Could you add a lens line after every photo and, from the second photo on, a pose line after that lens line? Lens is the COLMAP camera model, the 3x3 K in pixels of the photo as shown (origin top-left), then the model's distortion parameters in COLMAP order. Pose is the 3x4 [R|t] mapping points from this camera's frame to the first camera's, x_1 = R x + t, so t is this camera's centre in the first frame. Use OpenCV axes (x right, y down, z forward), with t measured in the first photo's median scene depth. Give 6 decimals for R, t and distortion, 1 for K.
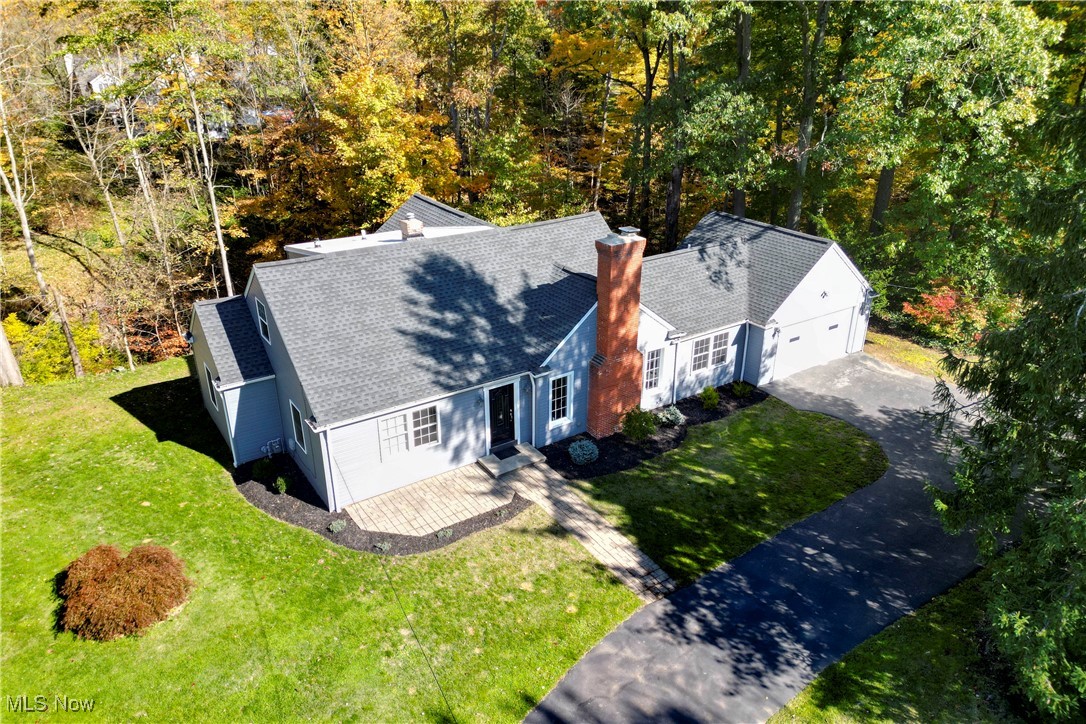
lens RADIAL K [[740.0, 0, 548.0], [0, 740.0, 371.6], [0, 0, 1]] dist [0.045152, -0.015098]
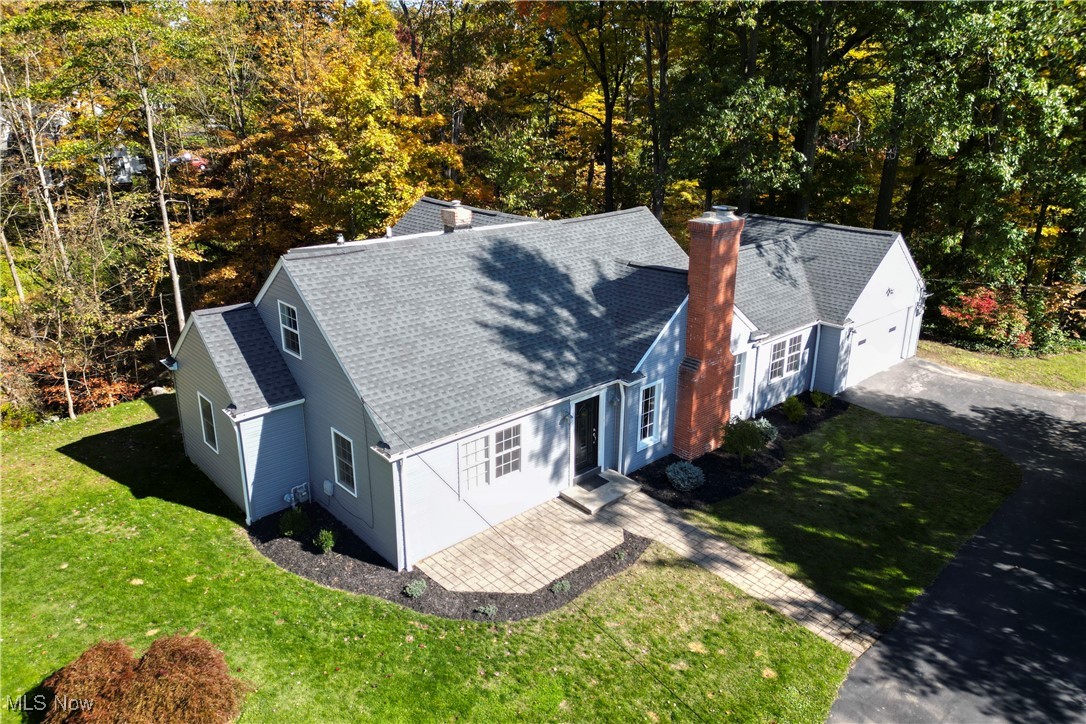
lens RADIAL K [[740.0, 0, 538.6], [0, 740.0, 350.8], [0, 0, 1]] dist [0.045152, -0.015098]
pose [[0.990242, -0.042946, 0.132575, -0.225769], [0.057136, 0.992813, -0.105160, 0.050370], [-0.127106, 0.111709, 0.985579, 0.198391]]
